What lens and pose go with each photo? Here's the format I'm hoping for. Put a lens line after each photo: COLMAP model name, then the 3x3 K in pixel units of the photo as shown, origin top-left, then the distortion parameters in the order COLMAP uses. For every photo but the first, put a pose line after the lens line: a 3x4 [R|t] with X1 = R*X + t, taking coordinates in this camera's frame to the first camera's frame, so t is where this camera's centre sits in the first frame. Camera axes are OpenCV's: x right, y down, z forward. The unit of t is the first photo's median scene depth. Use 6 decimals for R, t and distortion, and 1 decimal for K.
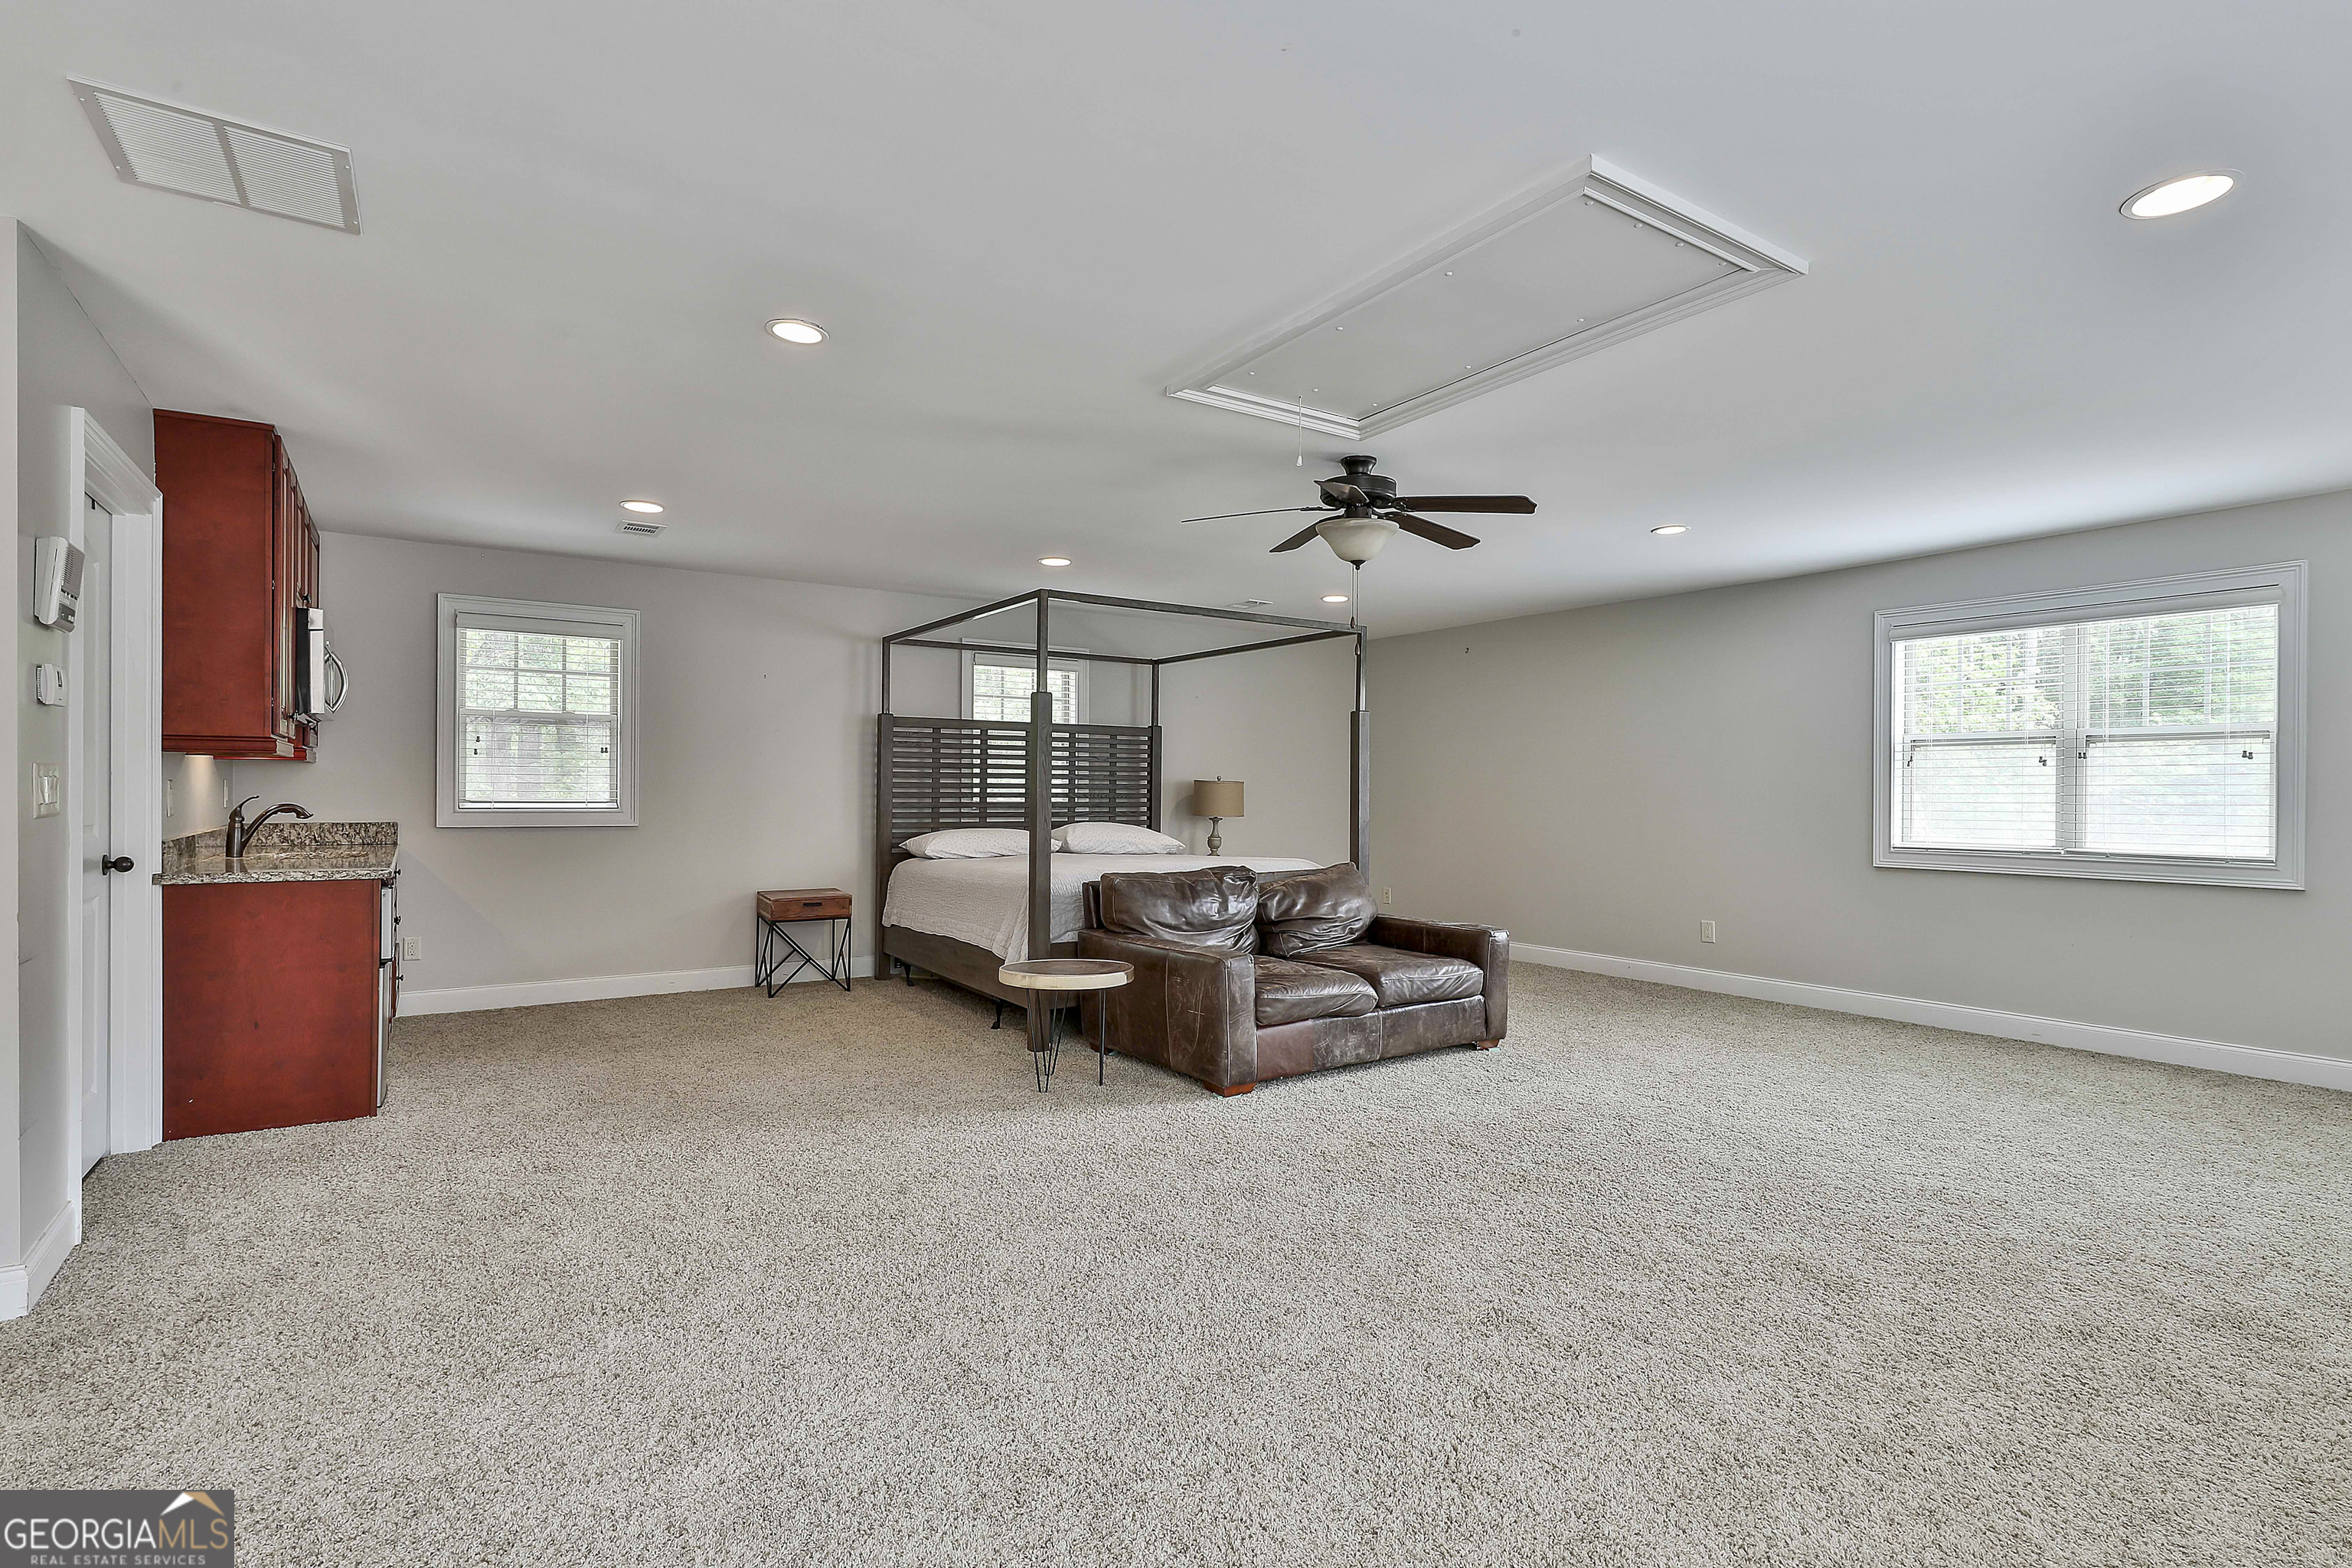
lens RADIAL K [[1123.2, 0, 1152.6], [0, 1123.2, 791.6], [0, 0, 1]] dist [0.003925, 0.000850]
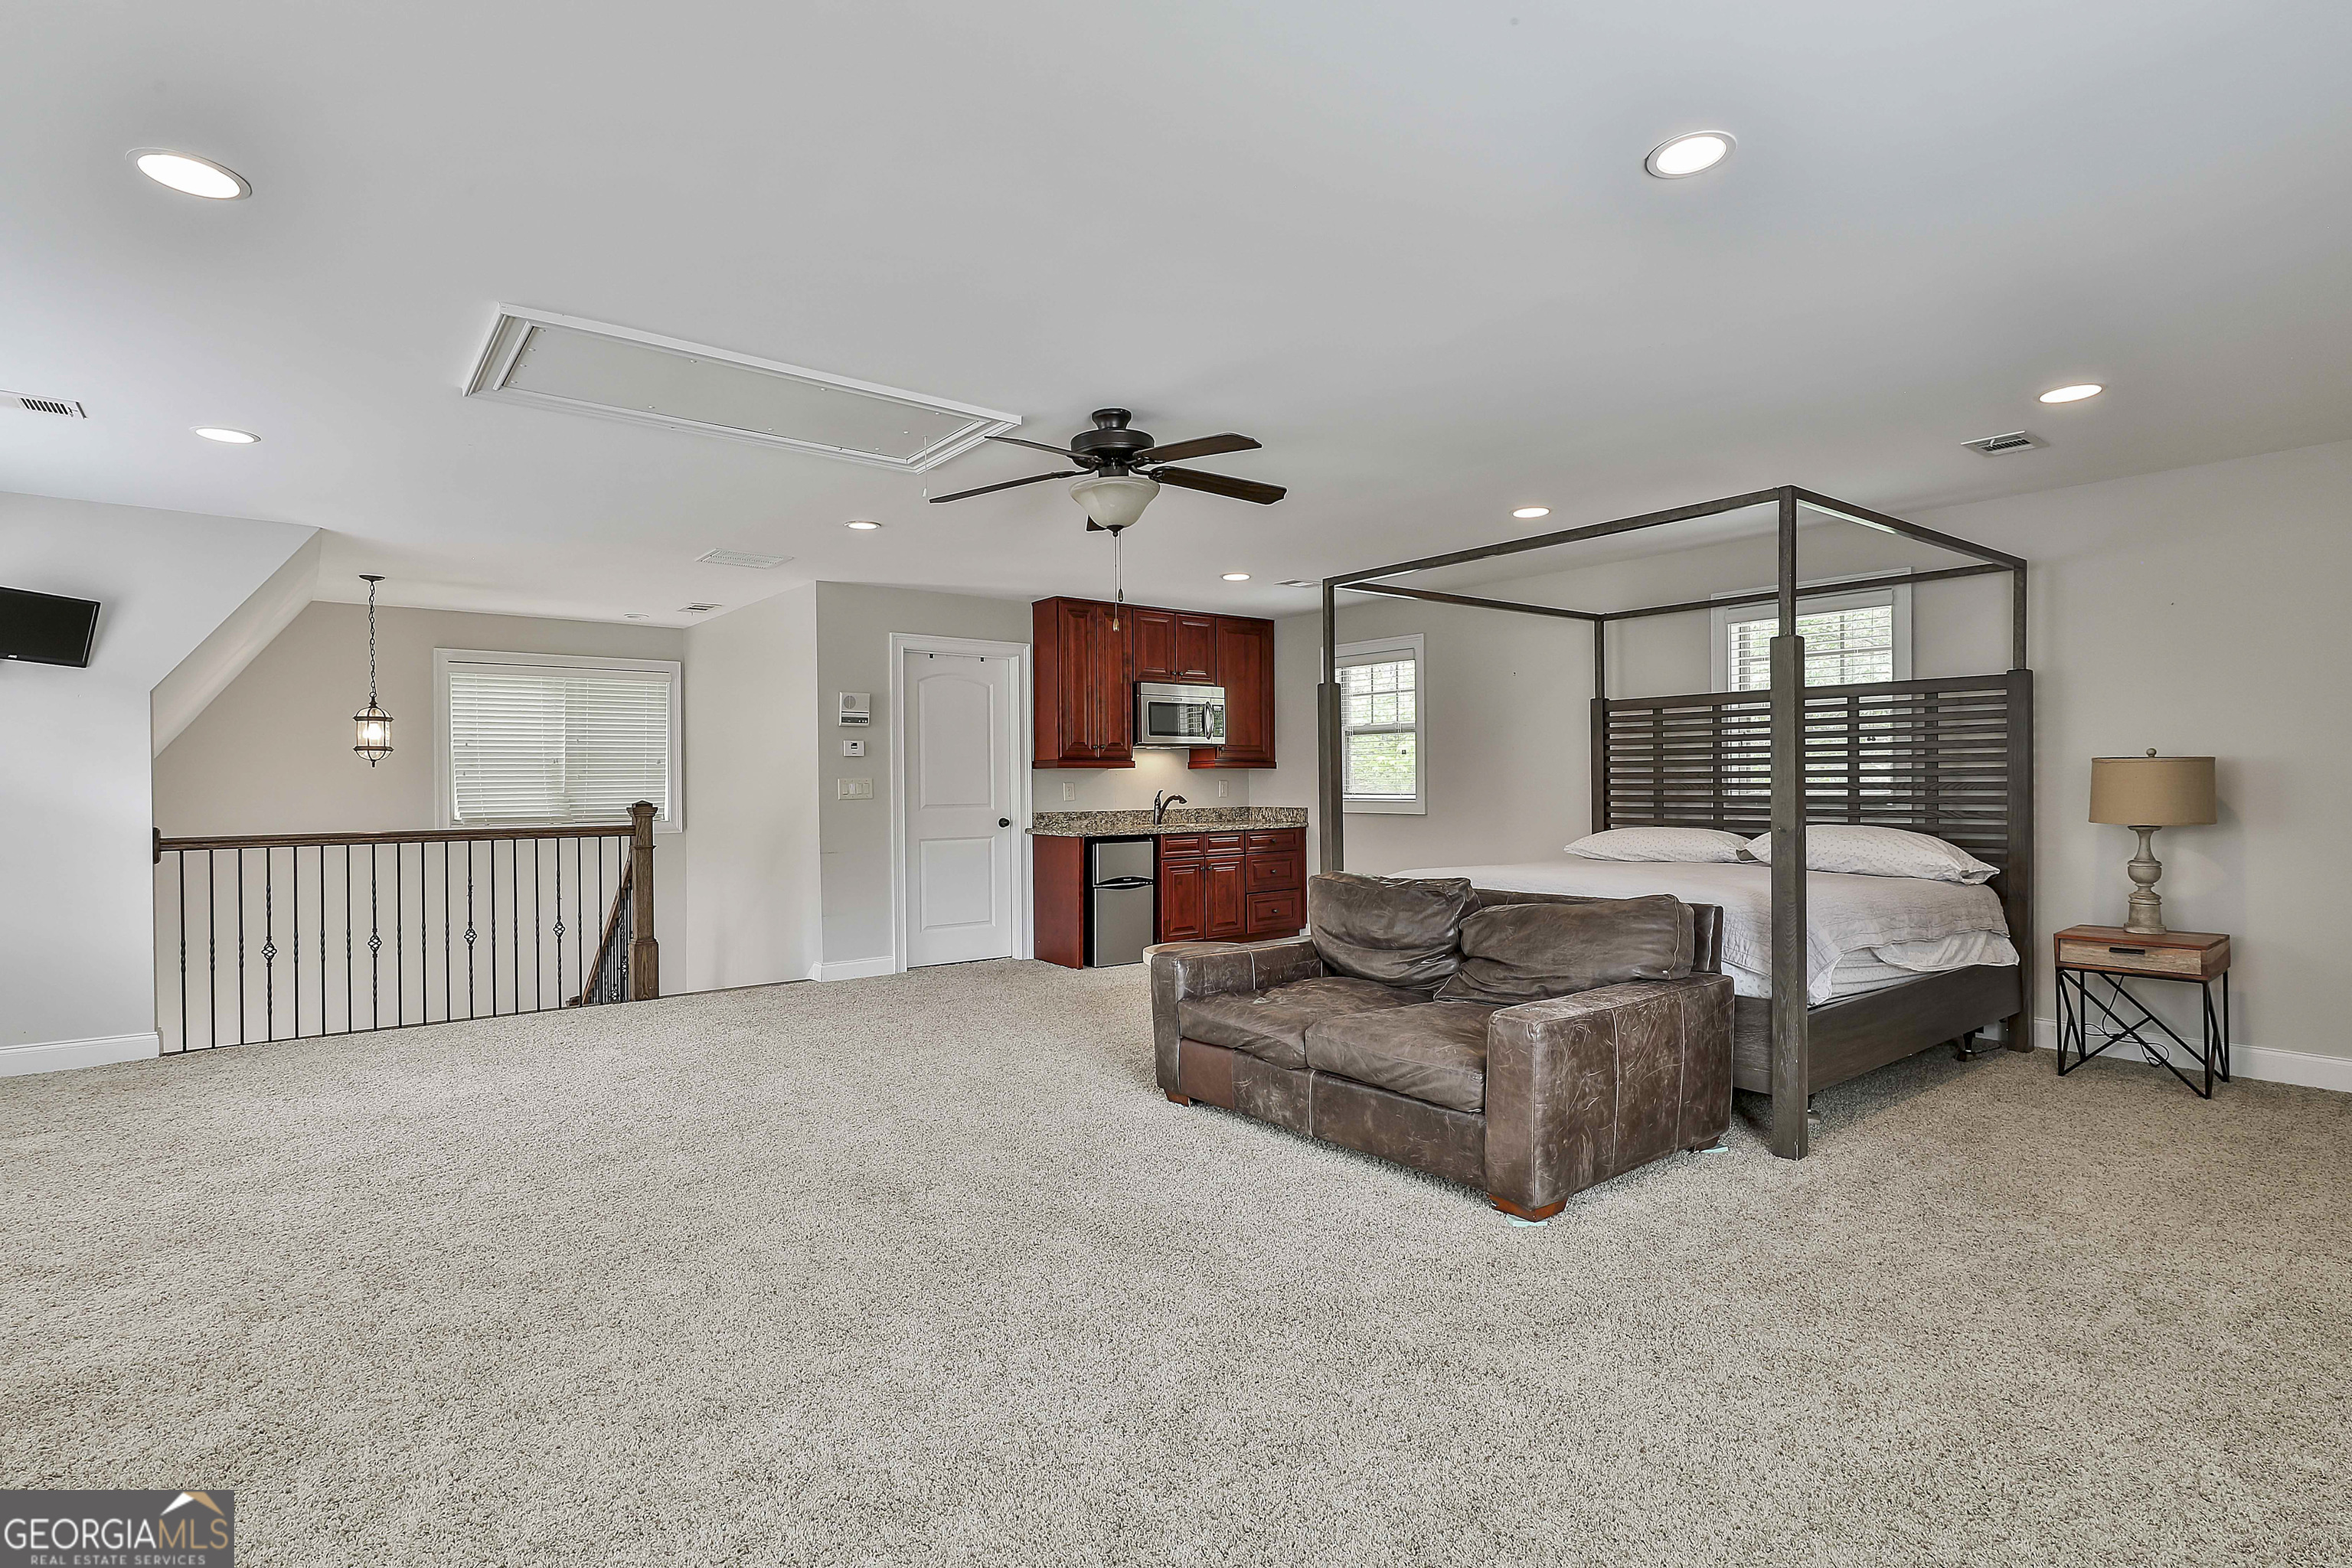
lens RADIAL K [[1123.2, 0, 1151.0], [0, 1123.2, 784.9], [0, 0, 1]] dist [0.003925, 0.000850]
pose [[0.083717, 0.000940, -0.996489, 0.634338], [0.015591, 0.999876, 0.002253, -0.006040], [0.996368, -0.015724, 0.083692, 0.540081]]
